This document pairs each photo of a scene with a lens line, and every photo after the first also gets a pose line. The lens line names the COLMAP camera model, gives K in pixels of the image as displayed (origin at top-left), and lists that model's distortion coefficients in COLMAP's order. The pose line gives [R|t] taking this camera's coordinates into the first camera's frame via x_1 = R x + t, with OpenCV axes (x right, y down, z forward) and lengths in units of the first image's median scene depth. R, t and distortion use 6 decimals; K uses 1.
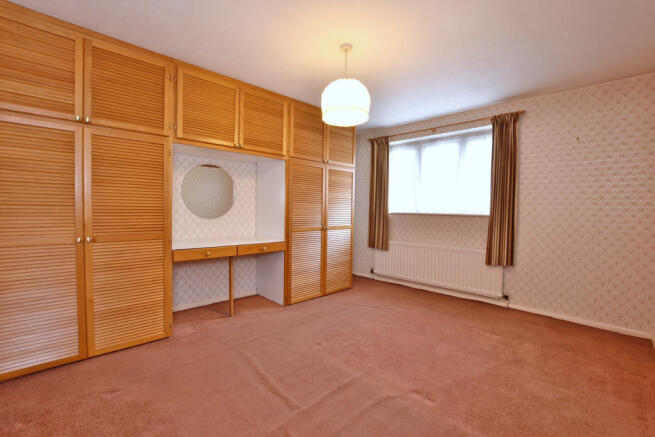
lens RADIAL K [[298.8, 0, 327.5], [0, 298.8, 218.5], [0, 0, 1]] dist [-0.000519, -0.000006]
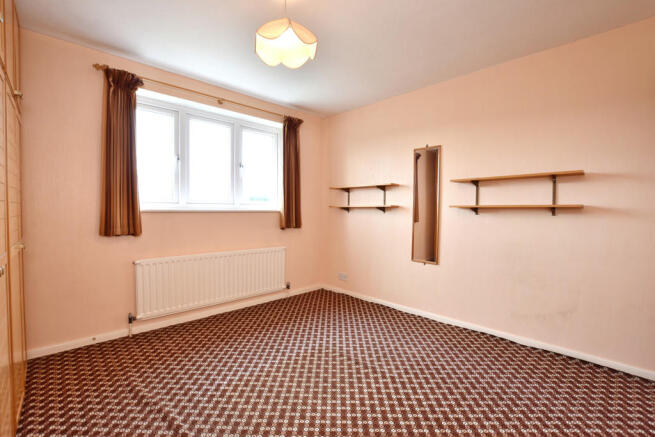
lens RADIAL K [[298.8, 0, 327.5], [0, 298.8, 218.5], [0, 0, 1]] dist [-0.000519, -0.000006]
pose [[0.018671, -0.023441, 0.999551, -0.485313], [0.033060, 0.999193, 0.022815, -0.003301], [-0.999279, 0.032619, 0.019431, 0.837702]]
